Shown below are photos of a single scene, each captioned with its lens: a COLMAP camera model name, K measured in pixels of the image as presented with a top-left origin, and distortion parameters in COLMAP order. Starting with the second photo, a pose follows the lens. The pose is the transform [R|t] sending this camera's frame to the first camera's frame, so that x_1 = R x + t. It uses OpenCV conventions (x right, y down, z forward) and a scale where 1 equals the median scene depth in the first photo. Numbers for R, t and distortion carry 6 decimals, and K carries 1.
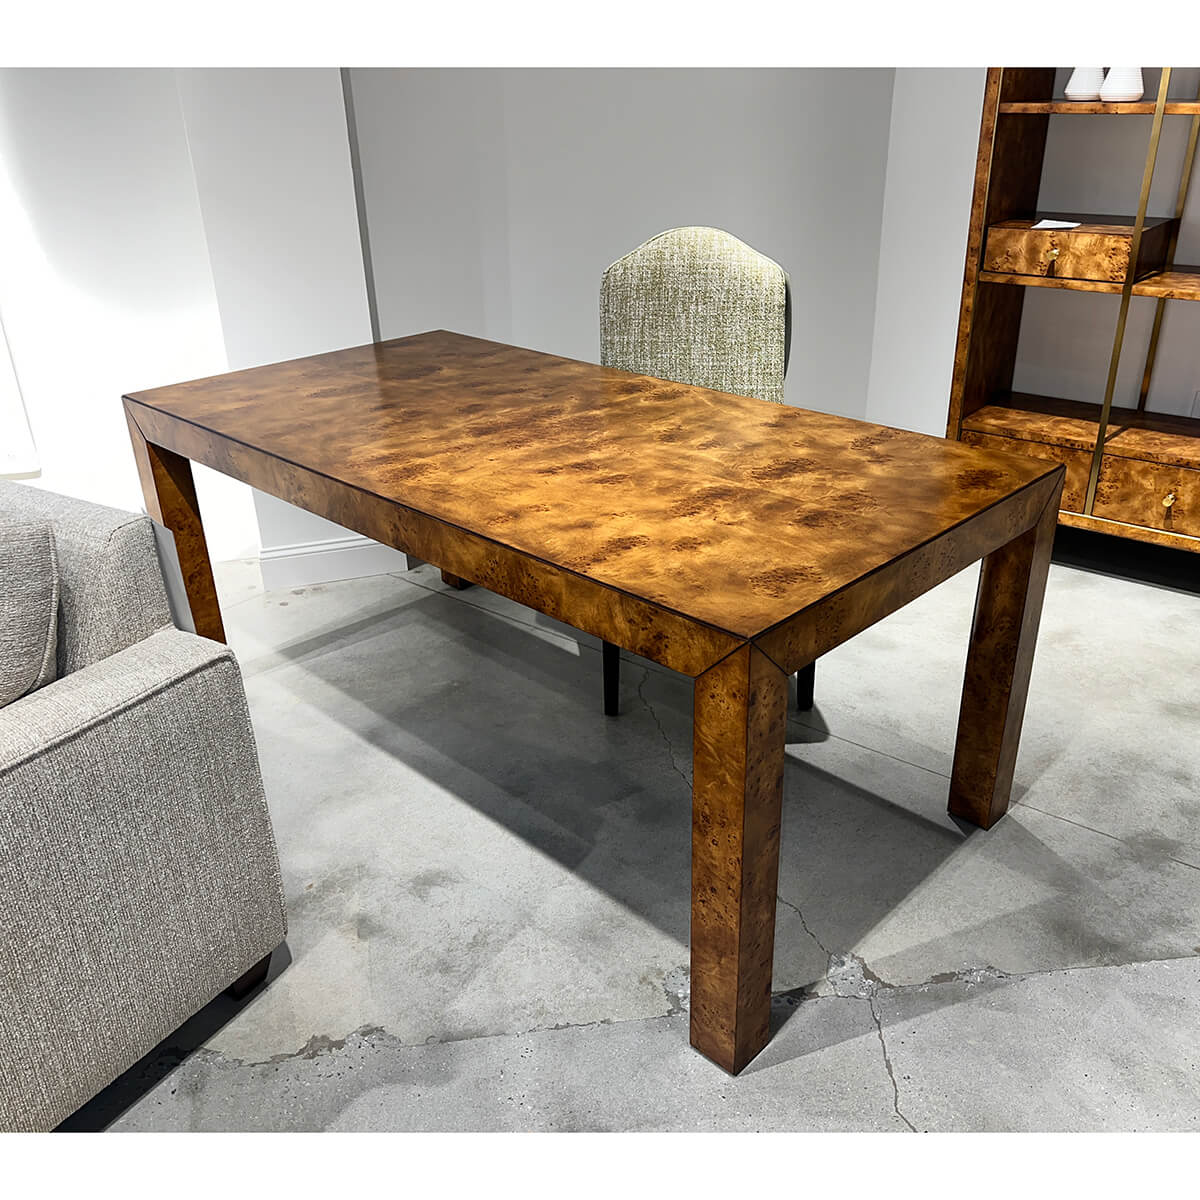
lens RADIAL K [[1068.6, 0, 640.7], [0, 1068.6, 598.3], [0, 0, 1]] dist [0.115085, -0.167217]
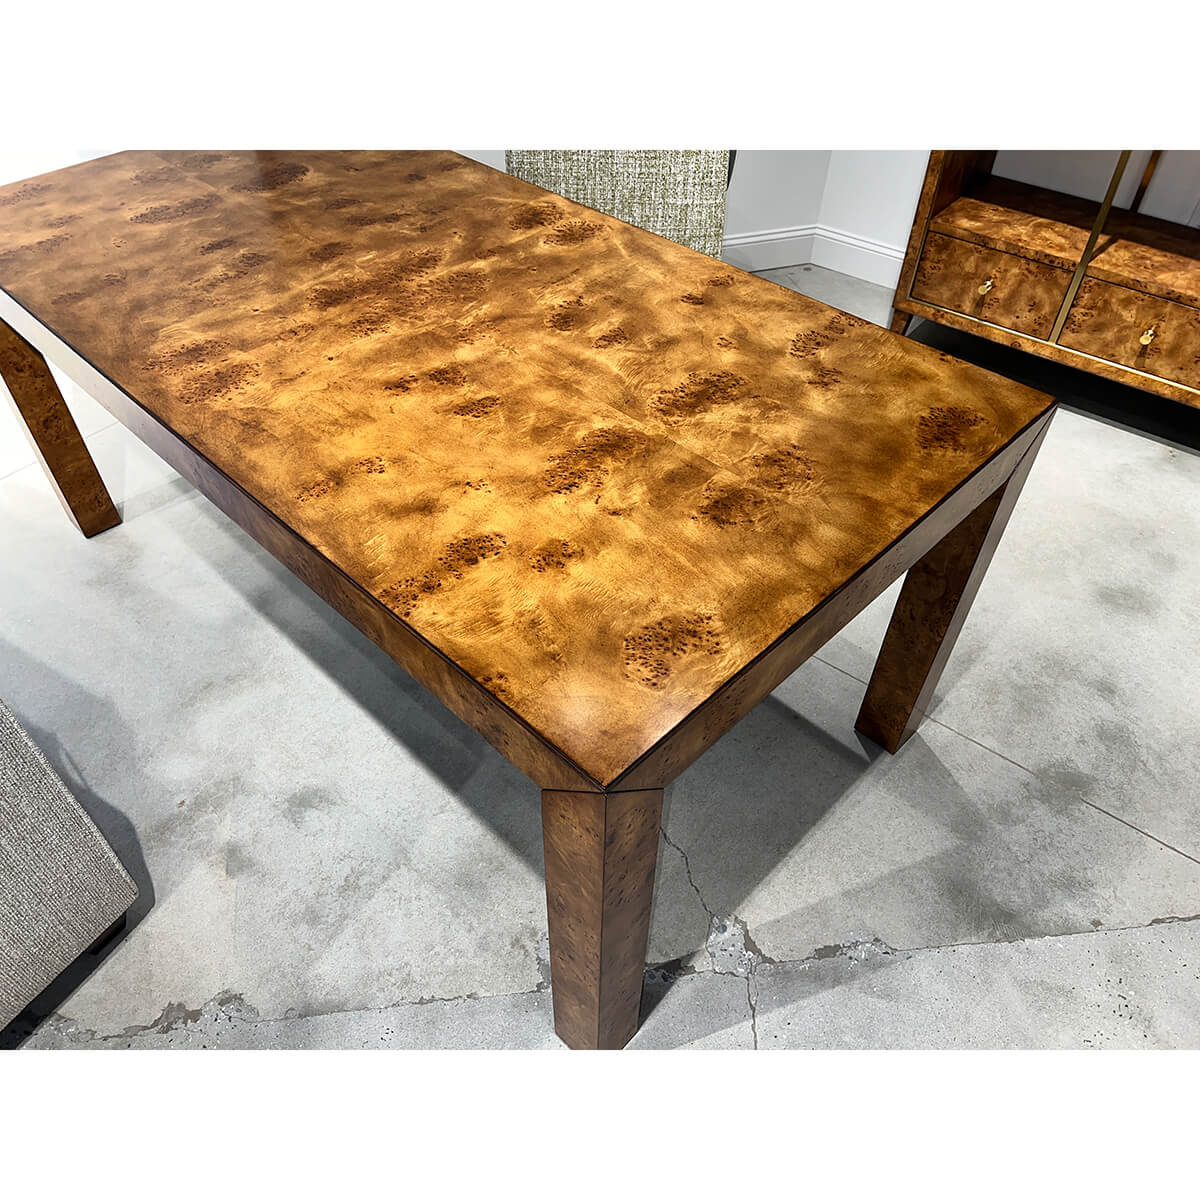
lens RADIAL K [[899.8, 0, 600.0], [0, 899.8, 600.0], [0, 0, 1]] dist [0.054112, -0.059710]
pose [[0.999539, 0.030146, -0.003525, 0.062916], [-0.027113, 0.939054, 0.342698, -0.188597], [0.013641, -0.342444, 0.939439, 0.307327]]
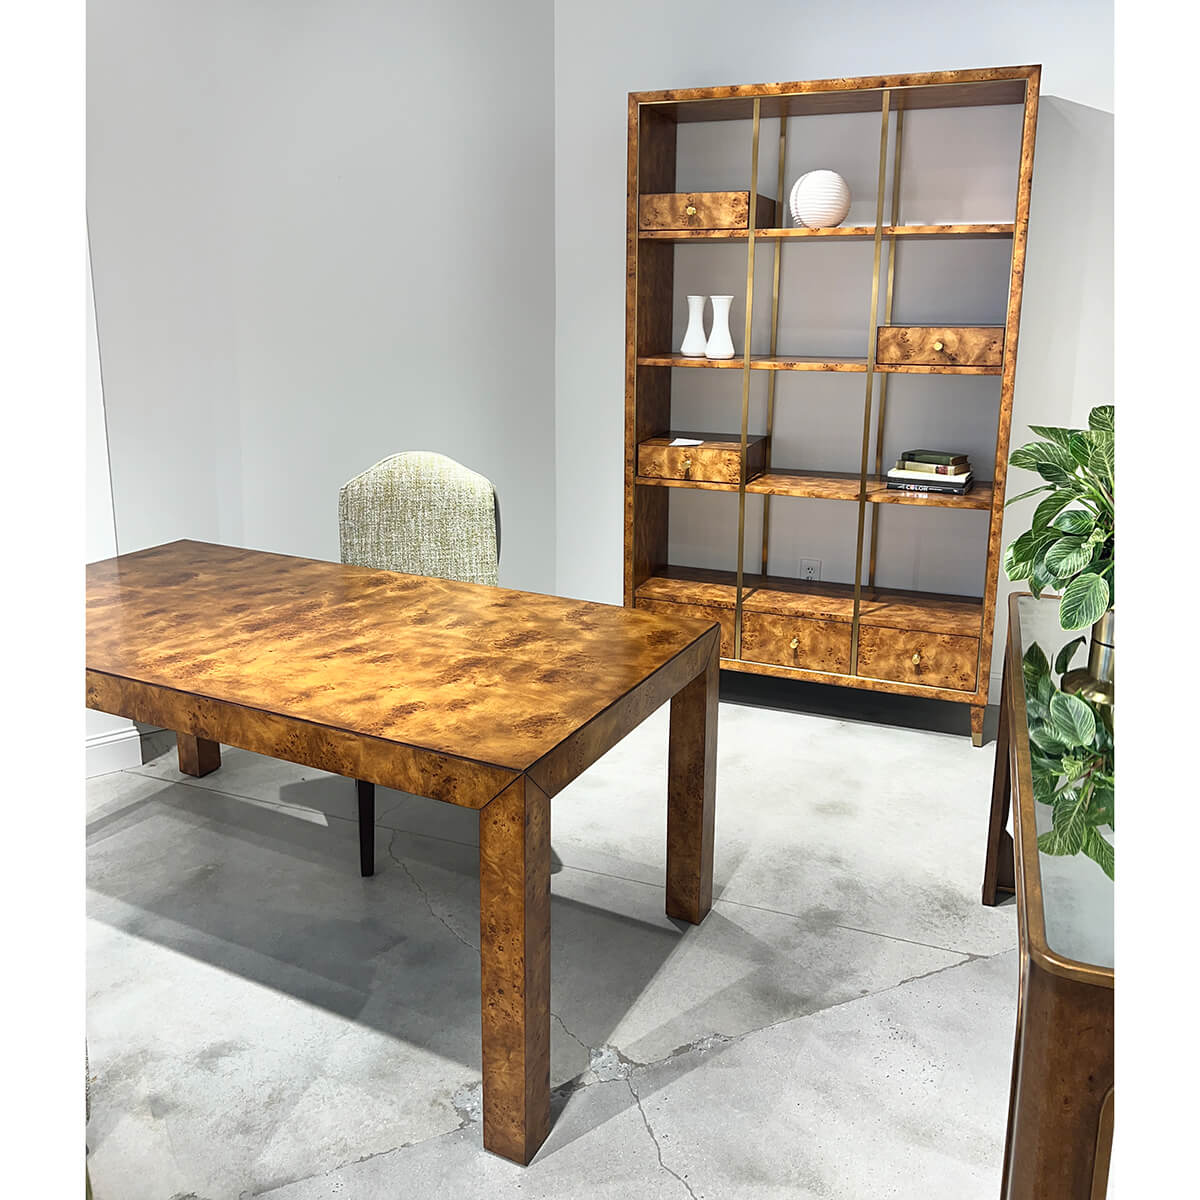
lens RADIAL K [[1038.6, 0, 611.0], [0, 1038.6, 519.7], [0, 0, 1]] dist [0.109235, -0.118516]
pose [[0.959584, -0.040292, 0.278523, -0.092604], [0.103165, 0.971163, -0.214938, 0.016846], [-0.261831, 0.234985, 0.936070, -0.204618]]
